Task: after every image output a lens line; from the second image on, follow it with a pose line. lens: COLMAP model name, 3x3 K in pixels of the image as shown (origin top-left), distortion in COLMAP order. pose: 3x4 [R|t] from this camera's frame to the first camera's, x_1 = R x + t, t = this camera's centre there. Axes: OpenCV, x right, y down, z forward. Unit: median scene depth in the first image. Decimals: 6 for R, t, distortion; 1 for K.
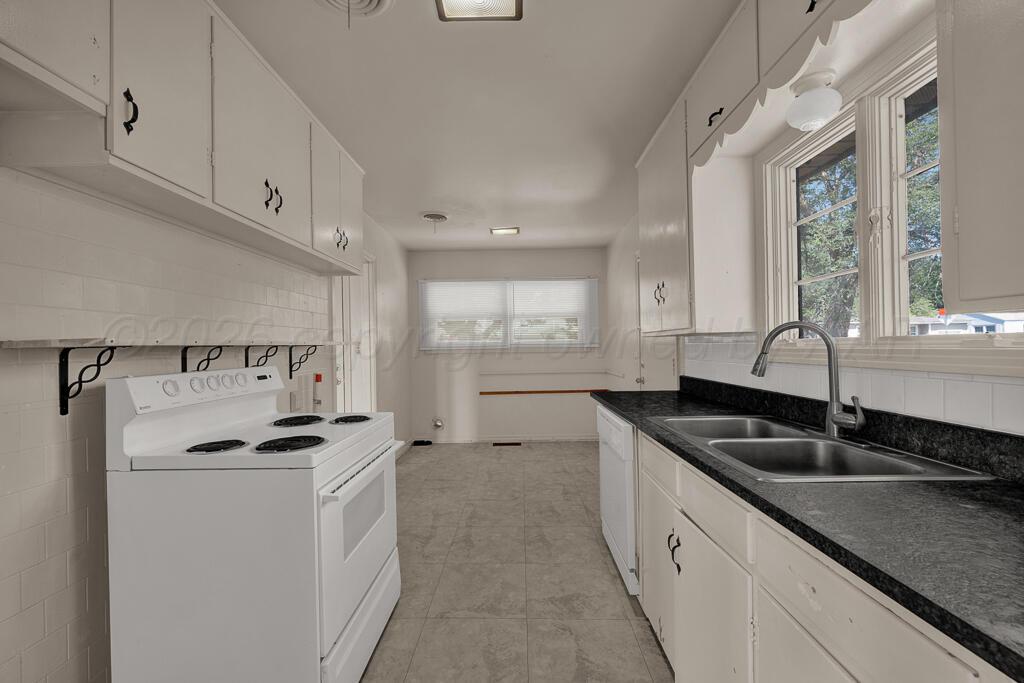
lens RADIAL K [[414.4, 0, 514.7], [0, 414.4, 343.1], [0, 0, 1]] dist [0.000315, 0.000036]
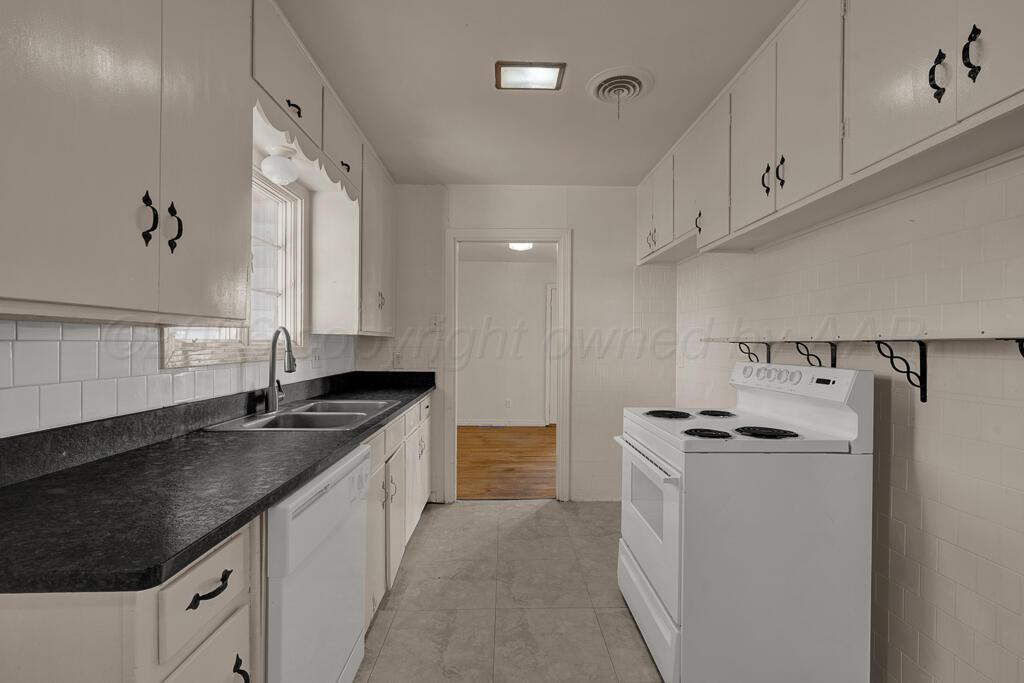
lens RADIAL K [[443.5, 0, 517.2], [0, 443.5, 344.2], [0, 0, 1]] dist [-0.001732, -0.001118]
pose [[-0.999109, 0.009082, -0.041223, 0.012527], [0.009222, 0.999952, -0.003208, 0.010309], [0.041192, -0.003585, -0.999145, 2.034179]]
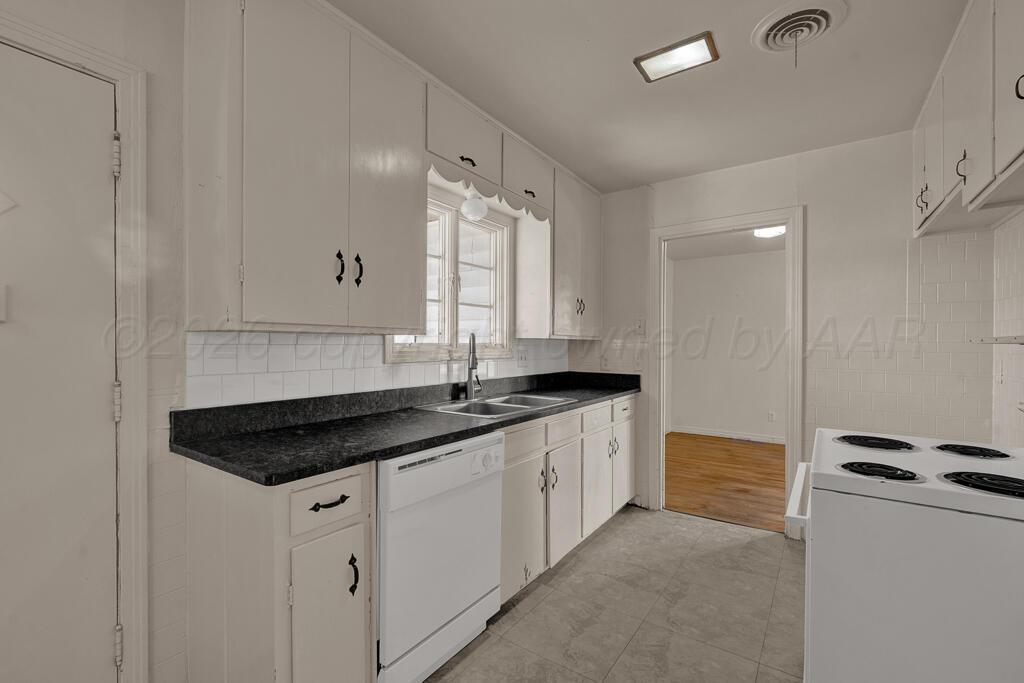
lens RADIAL K [[443.5, 0, 510.0], [0, 443.5, 344.6], [0, 0, 1]] dist [-0.001732, -0.001118]
pose [[-0.823881, 0.011443, 0.566647, -0.352017], [0.004760, 0.999901, -0.013270, 0.013462], [-0.566742, -0.008236, -0.823854, 1.989053]]
